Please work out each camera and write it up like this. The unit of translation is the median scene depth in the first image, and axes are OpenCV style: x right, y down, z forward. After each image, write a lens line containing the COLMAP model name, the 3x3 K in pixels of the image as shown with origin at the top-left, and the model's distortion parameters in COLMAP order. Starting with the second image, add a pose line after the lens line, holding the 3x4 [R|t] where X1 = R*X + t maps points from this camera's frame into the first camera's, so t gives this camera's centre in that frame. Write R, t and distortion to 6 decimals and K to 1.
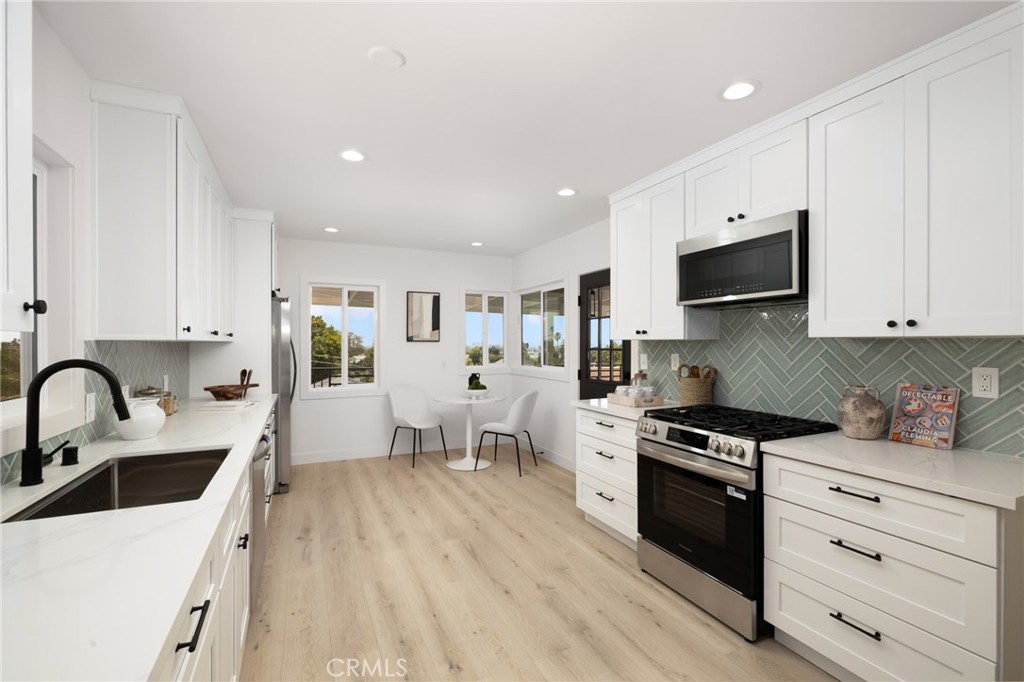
lens RADIAL K [[451.3, 0, 511.4], [0, 451.3, 342.1], [0, 0, 1]] dist [-0.001654, -0.000275]
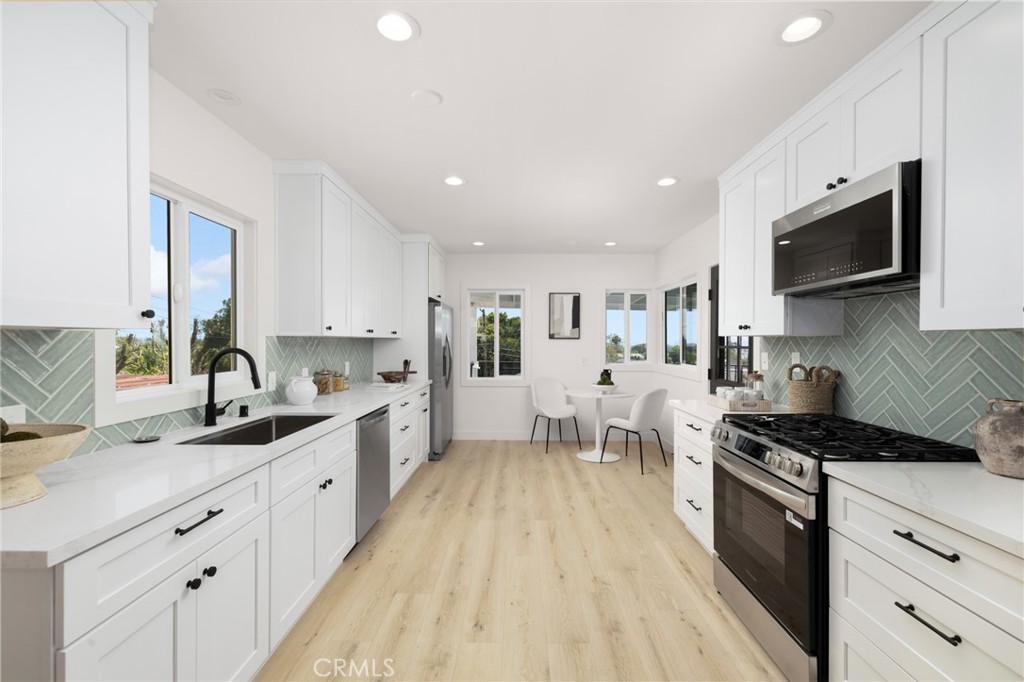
lens RADIAL K [[425.9, 0, 512.1], [0, 425.9, 341.3], [0, 0, 1]] dist [0.003076, 0.000397]
pose [[0.899579, 0.003510, -0.436744, 0.271941], [-0.002484, 0.999993, 0.002920, 0.004921], [0.436751, -0.001542, 0.899581, 0.053266]]
